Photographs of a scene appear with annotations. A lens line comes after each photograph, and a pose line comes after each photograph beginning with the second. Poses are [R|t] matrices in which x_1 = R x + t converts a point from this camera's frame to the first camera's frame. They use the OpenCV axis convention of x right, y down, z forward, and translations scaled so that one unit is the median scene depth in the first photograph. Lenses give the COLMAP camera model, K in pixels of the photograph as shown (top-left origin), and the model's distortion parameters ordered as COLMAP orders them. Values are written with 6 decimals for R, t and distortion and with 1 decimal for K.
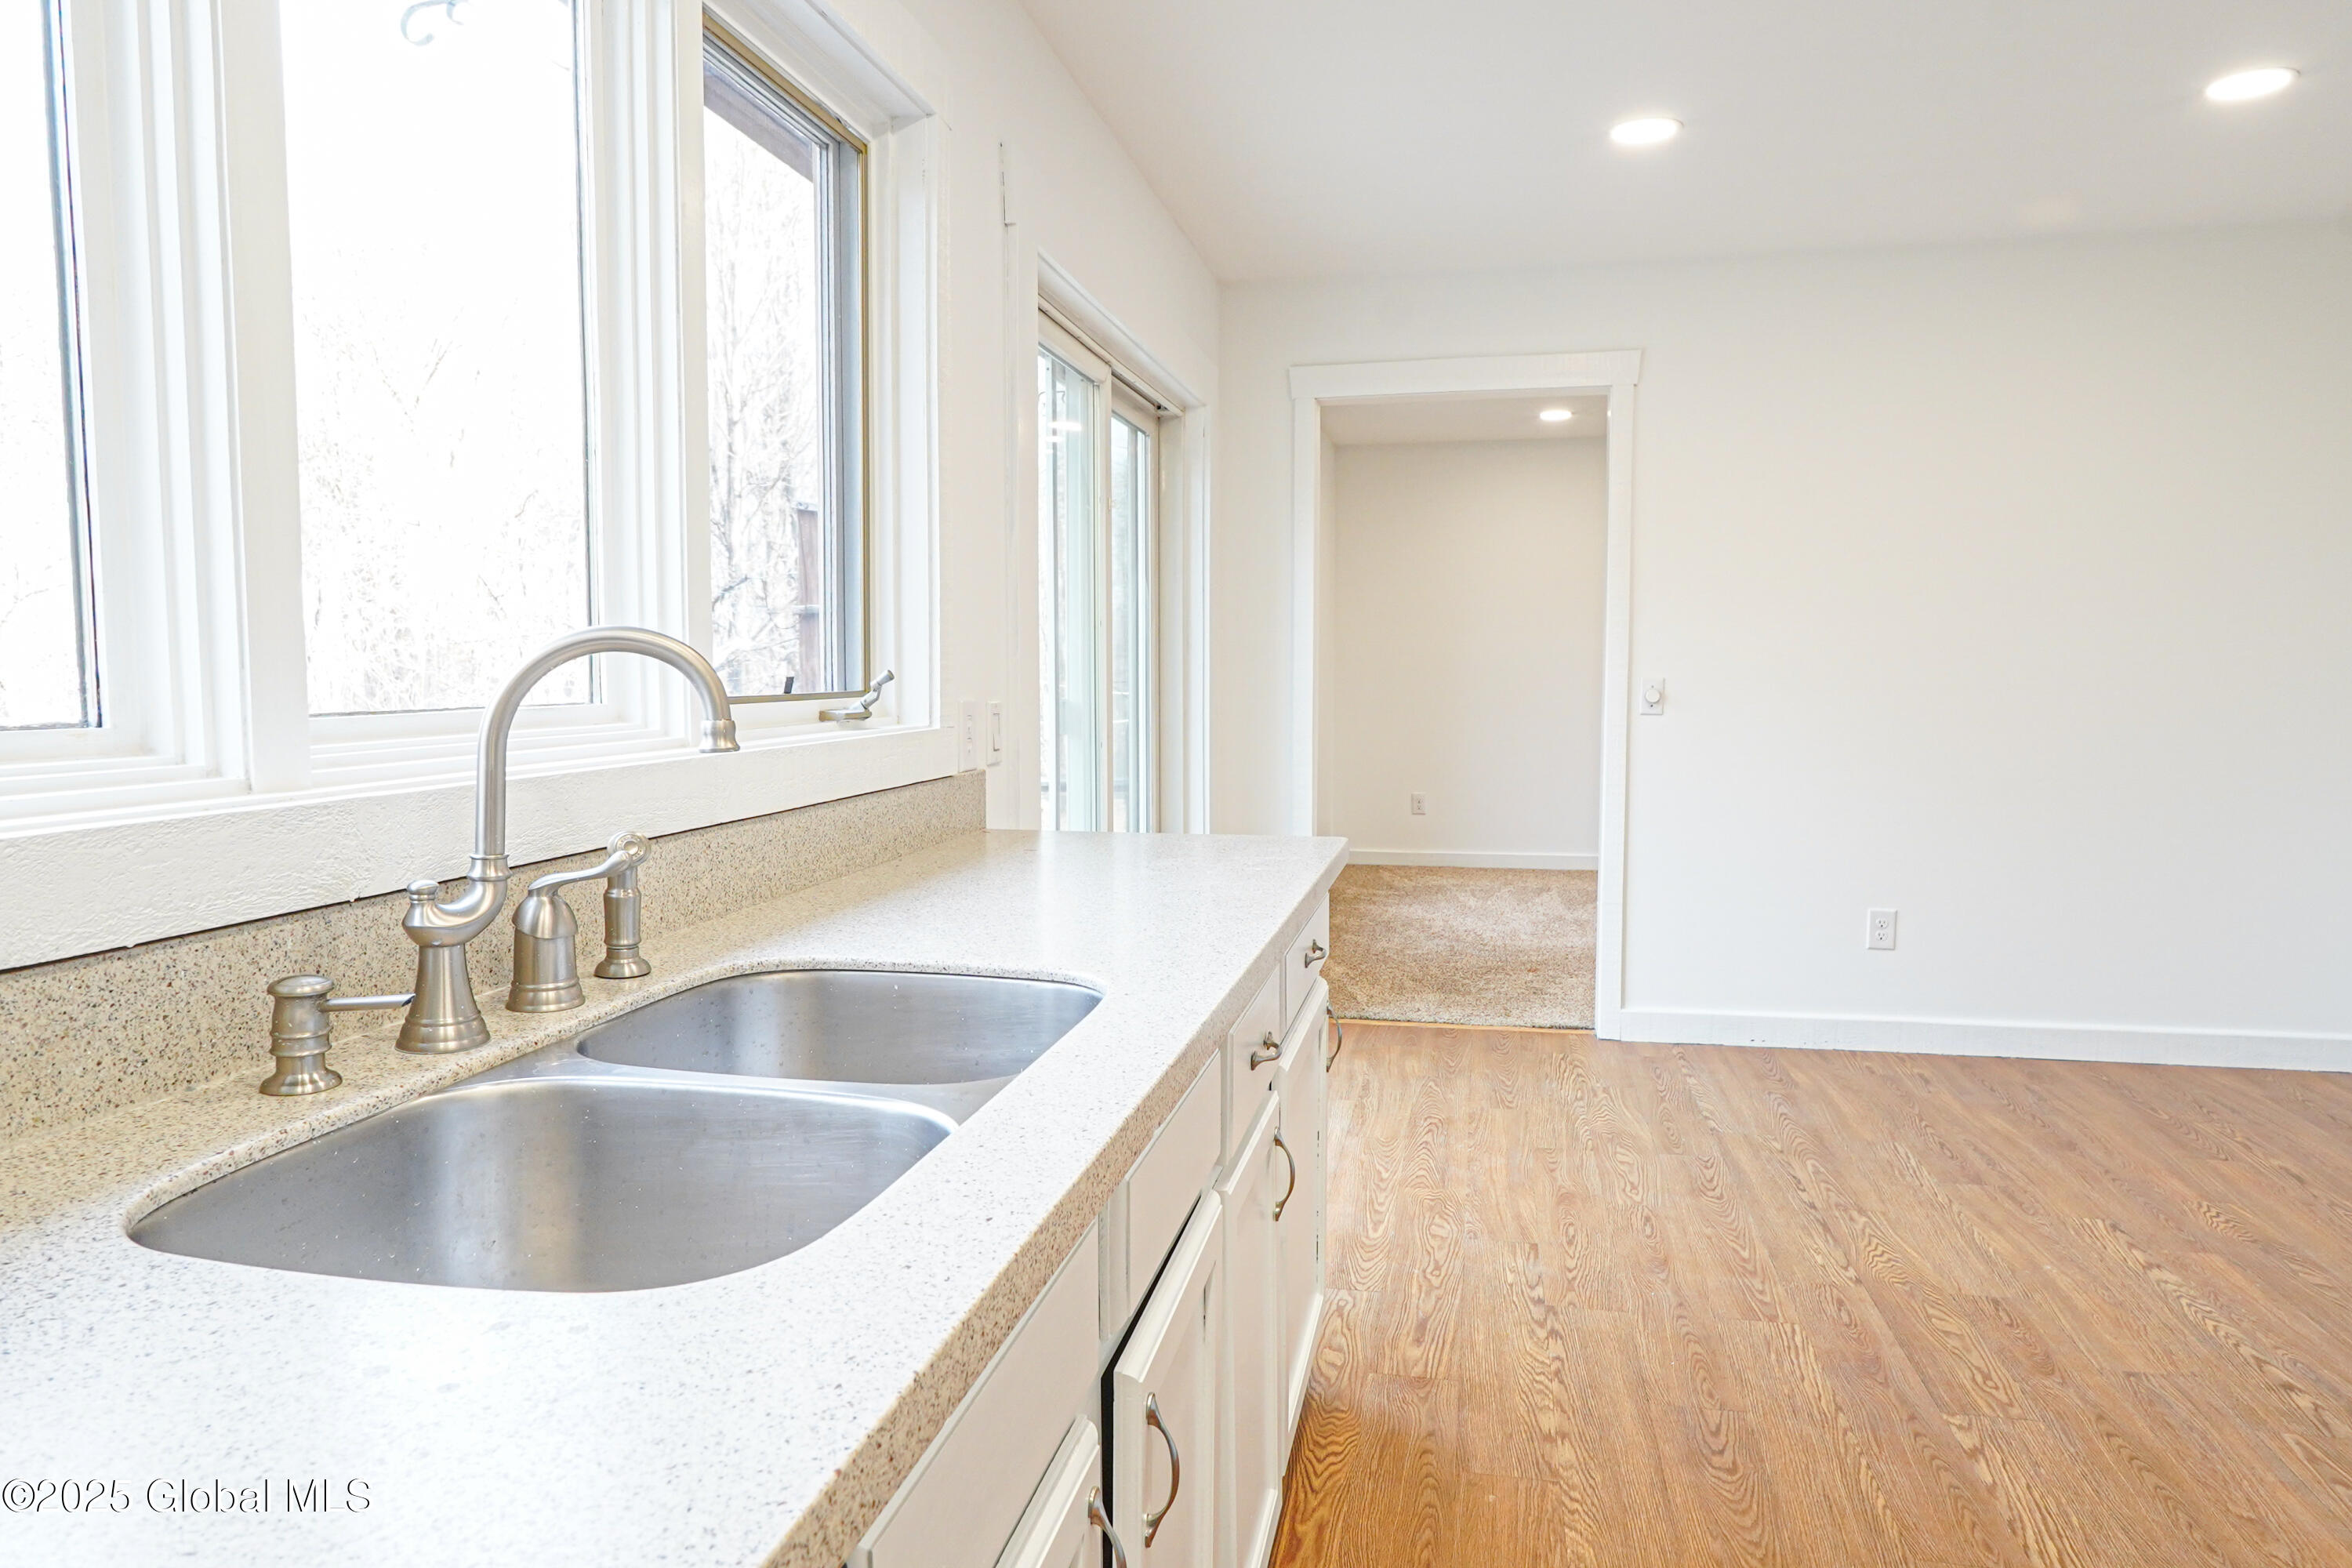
lens RADIAL K [[1463.2, 0, 1170.9], [0, 1463.2, 781.7], [0, 0, 1]] dist [-0.019298, 0.013375]
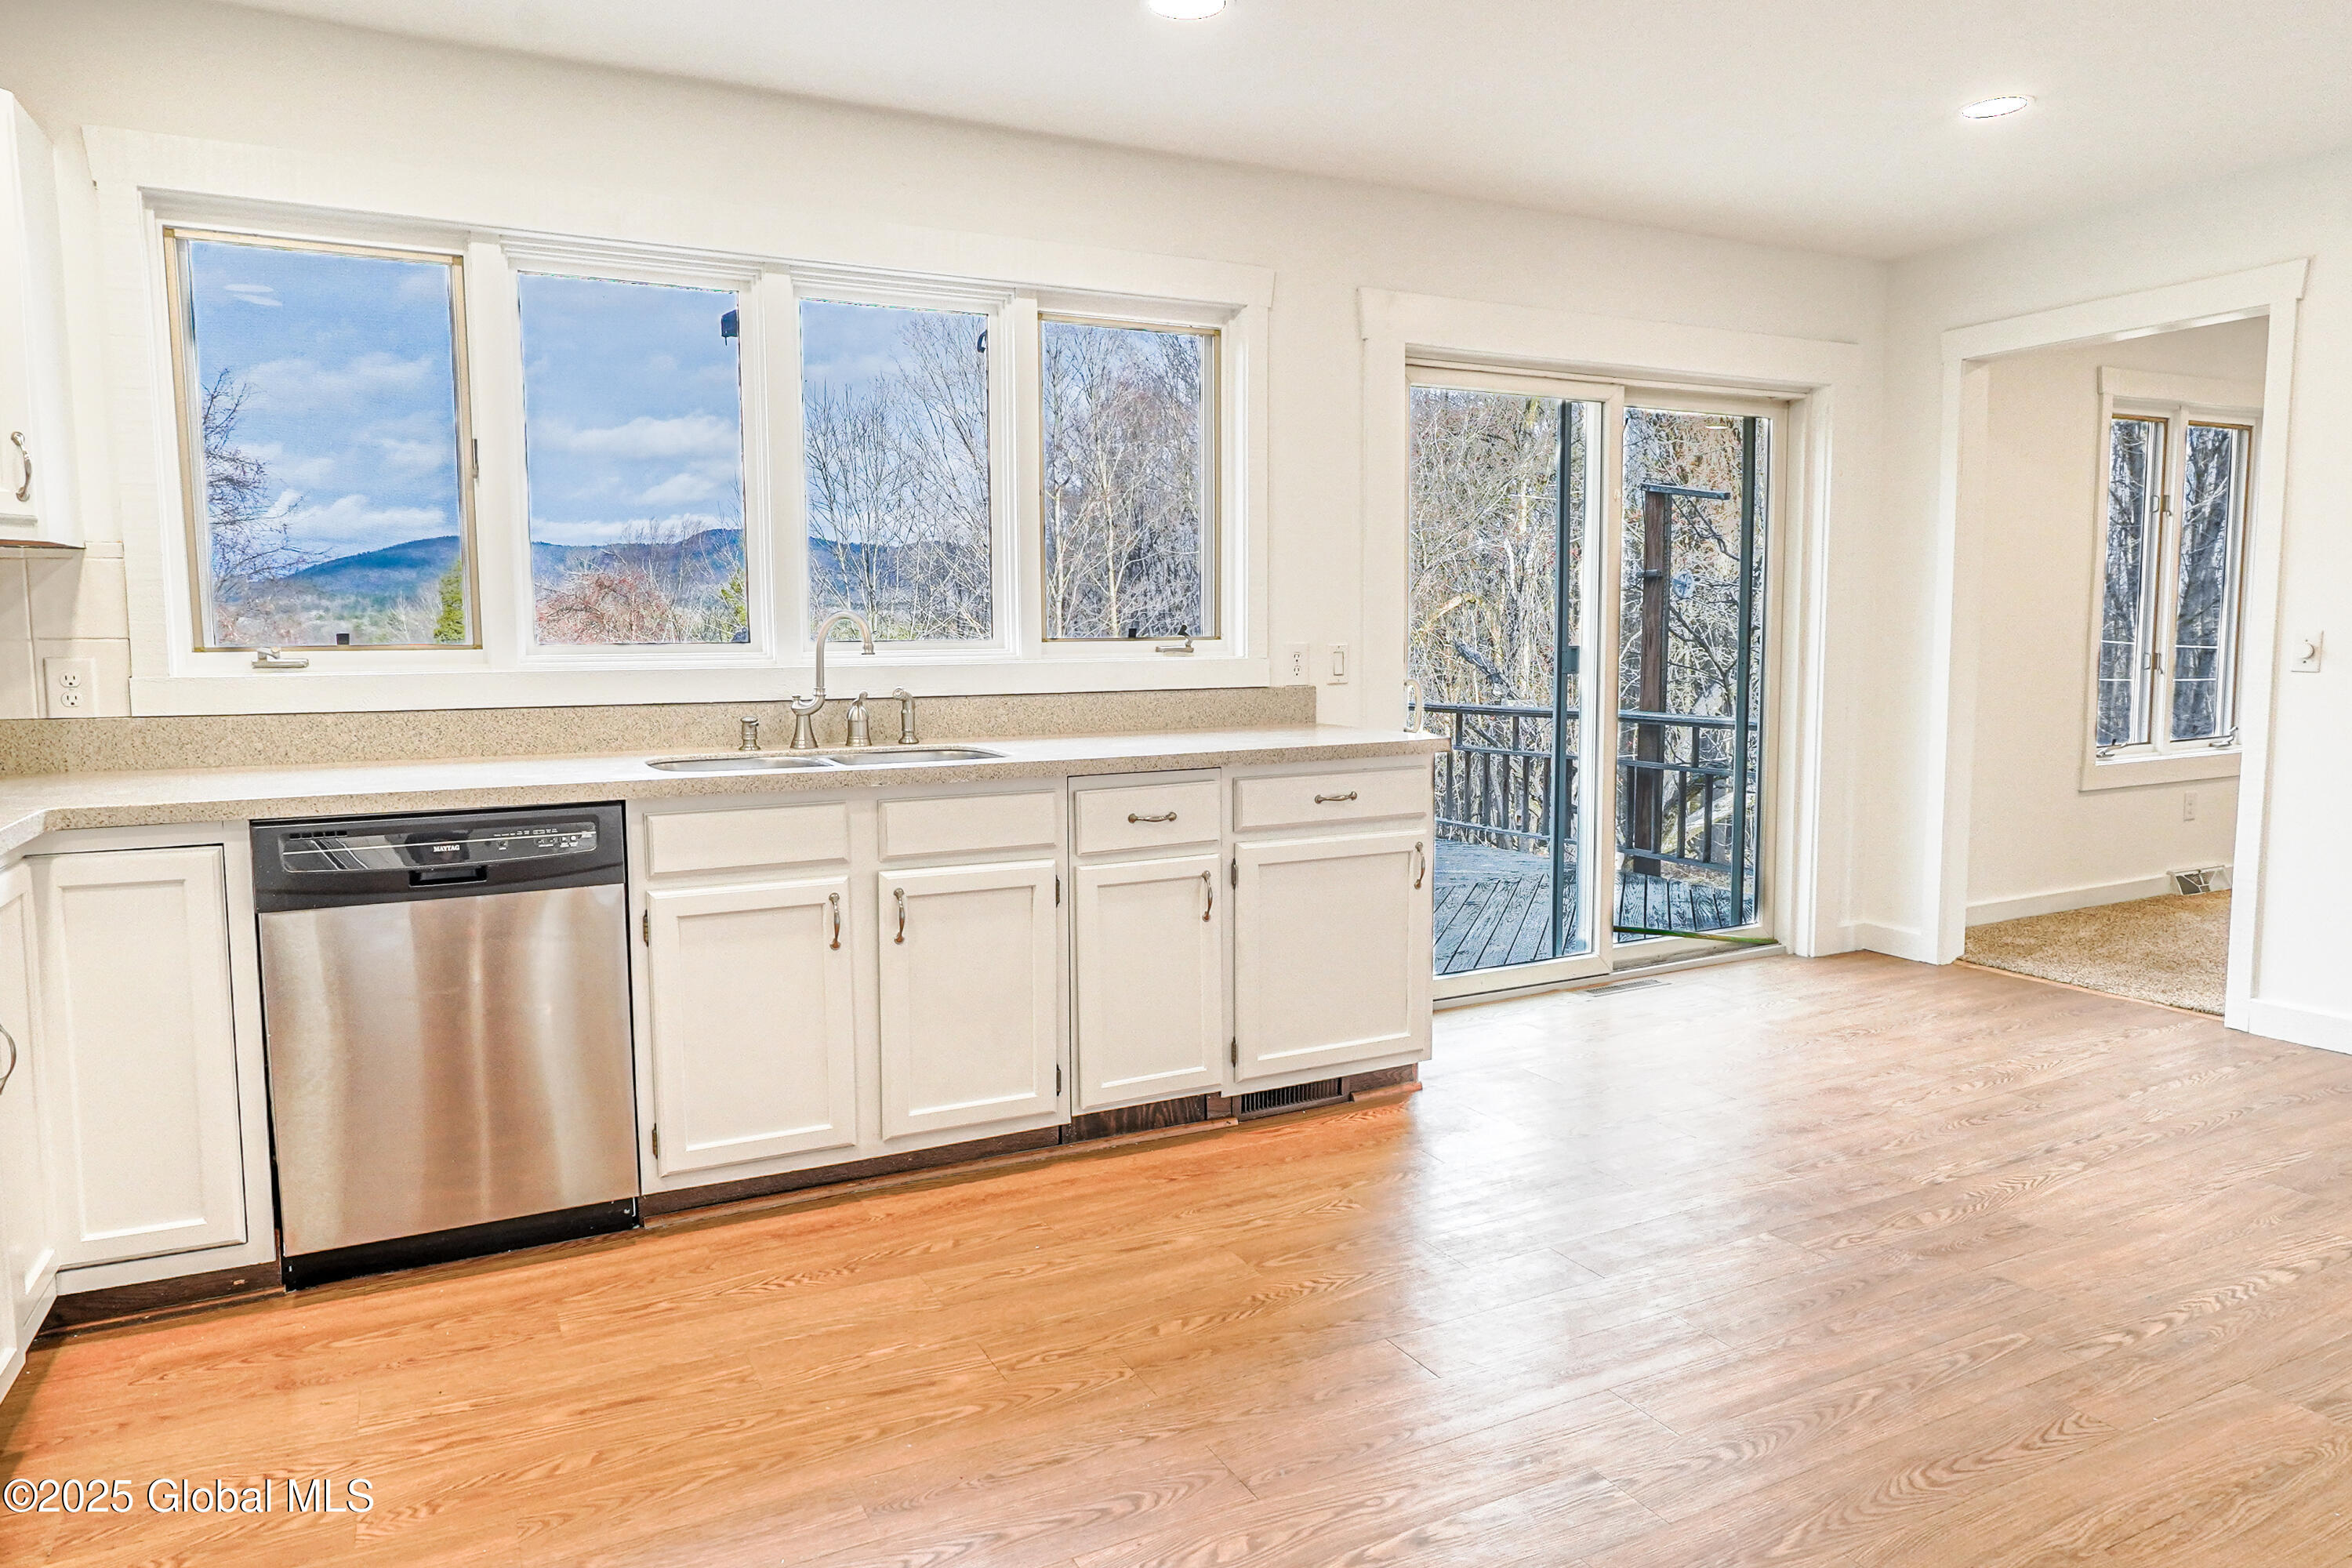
lens RADIAL K [[1463.2, 0, 1178.1], [0, 1463.2, 773.0], [0, 0, 1]] dist [-0.019298, 0.013375]
pose [[0.631509, 0.076221, -0.771613, 0.820477], [-0.055638, 0.997046, 0.052954, 0.008664], [0.773370, 0.009490, 0.633884, -0.118170]]
